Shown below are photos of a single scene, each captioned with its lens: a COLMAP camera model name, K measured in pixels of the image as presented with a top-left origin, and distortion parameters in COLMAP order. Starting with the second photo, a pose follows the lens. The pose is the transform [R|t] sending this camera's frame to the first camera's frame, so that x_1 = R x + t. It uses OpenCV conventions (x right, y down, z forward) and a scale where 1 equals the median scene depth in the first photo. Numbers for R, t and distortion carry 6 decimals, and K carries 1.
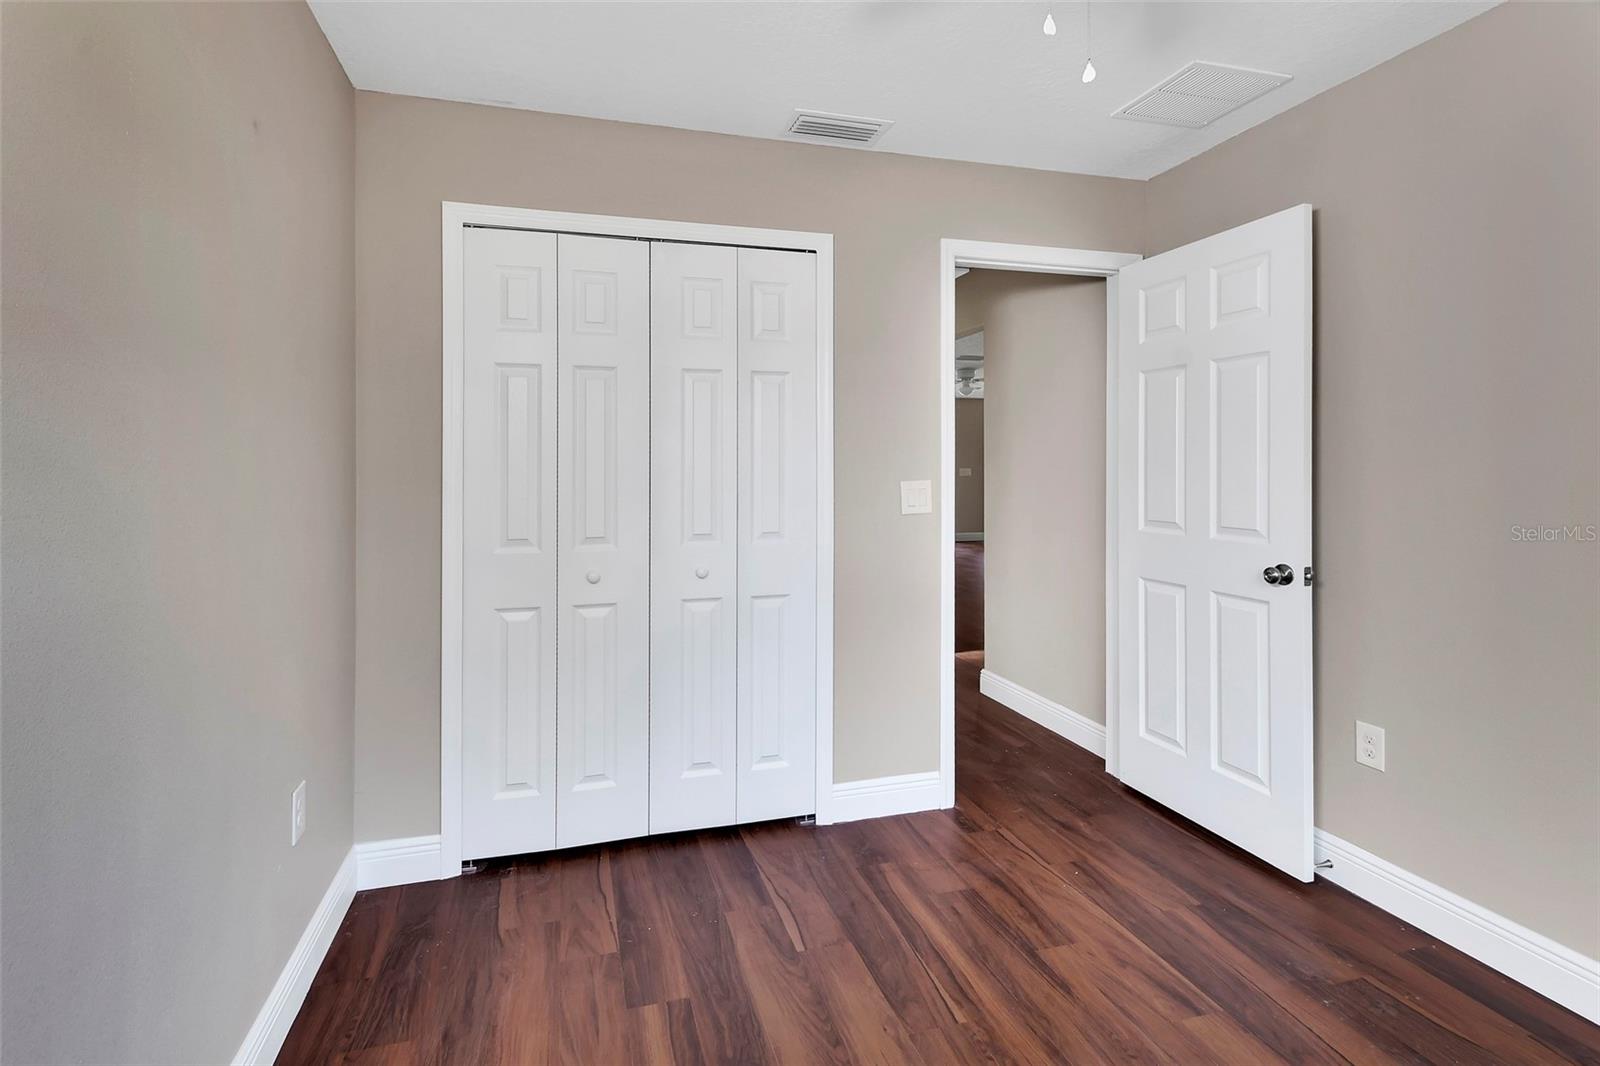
lens RADIAL K [[776.8, 0, 779.1], [0, 776.8, 456.2], [0, 0, 1]] dist [0.032475, -0.000160]
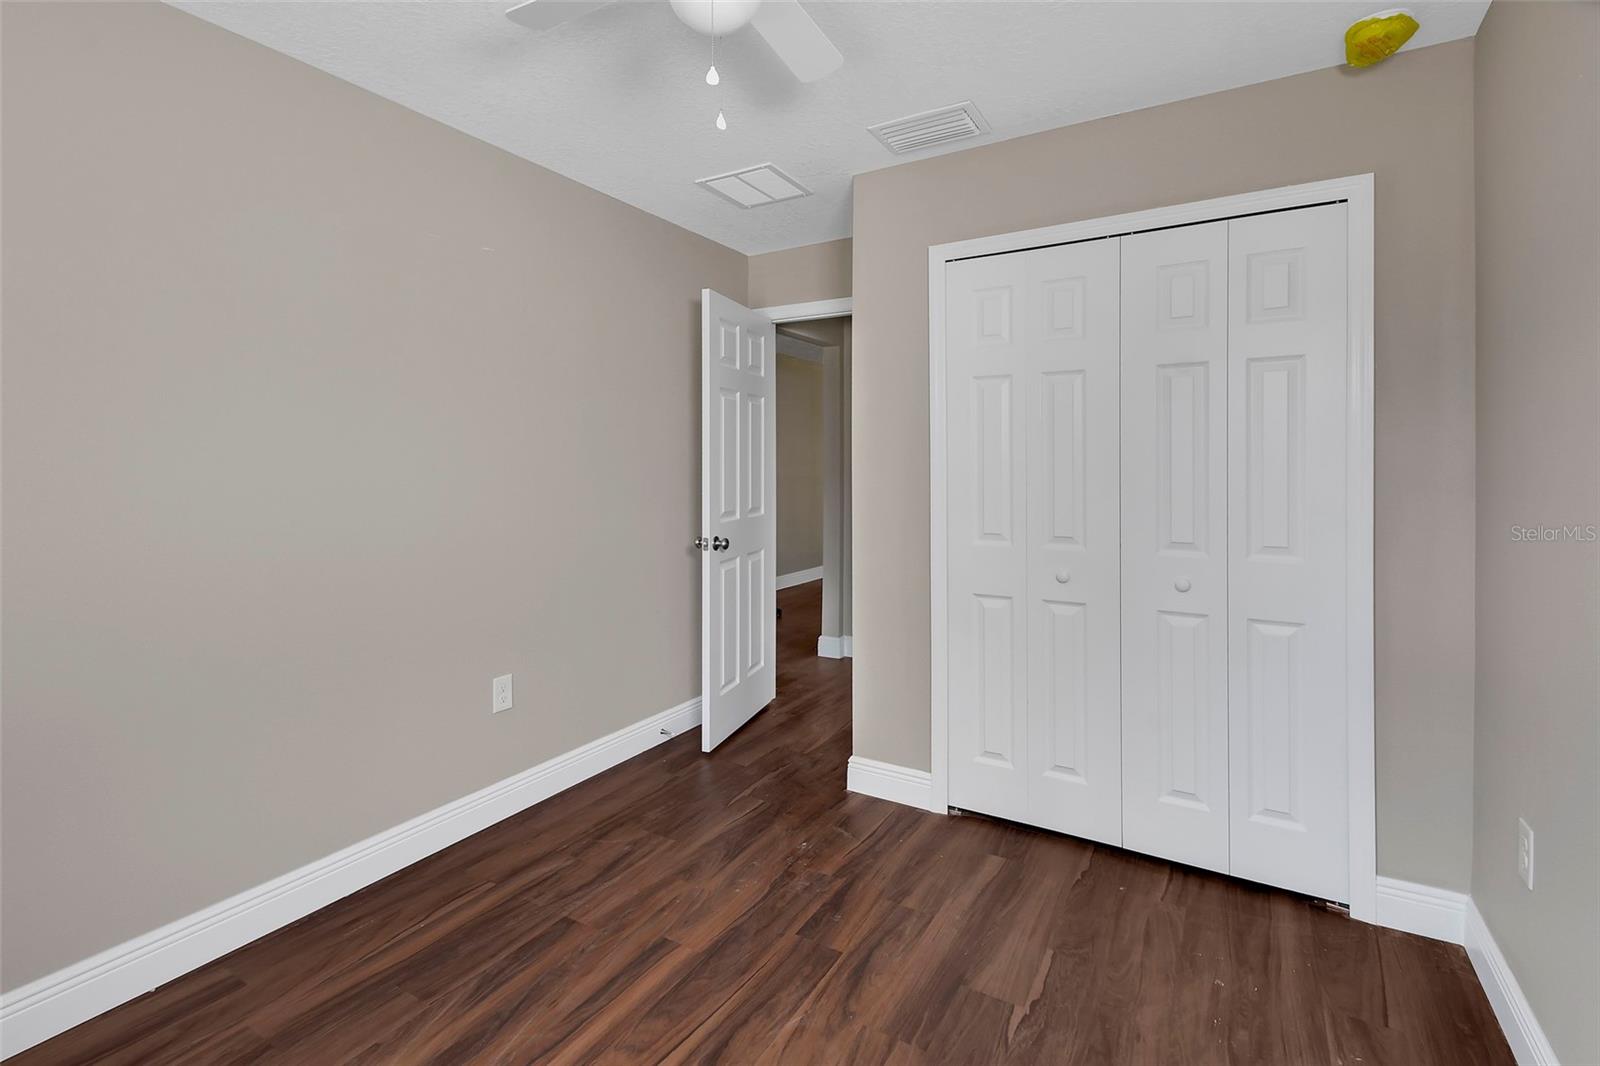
lens RADIAL K [[739.0, 0, 779.4], [0, 739.0, 452.6], [0, 0, 1]] dist [-0.001690, -0.001183]
pose [[0.671842, -0.011087, -0.740611, 0.226507], [0.005795, 0.999936, -0.009712, -0.000061], [0.740672, 0.002233, 0.671863, 0.063892]]
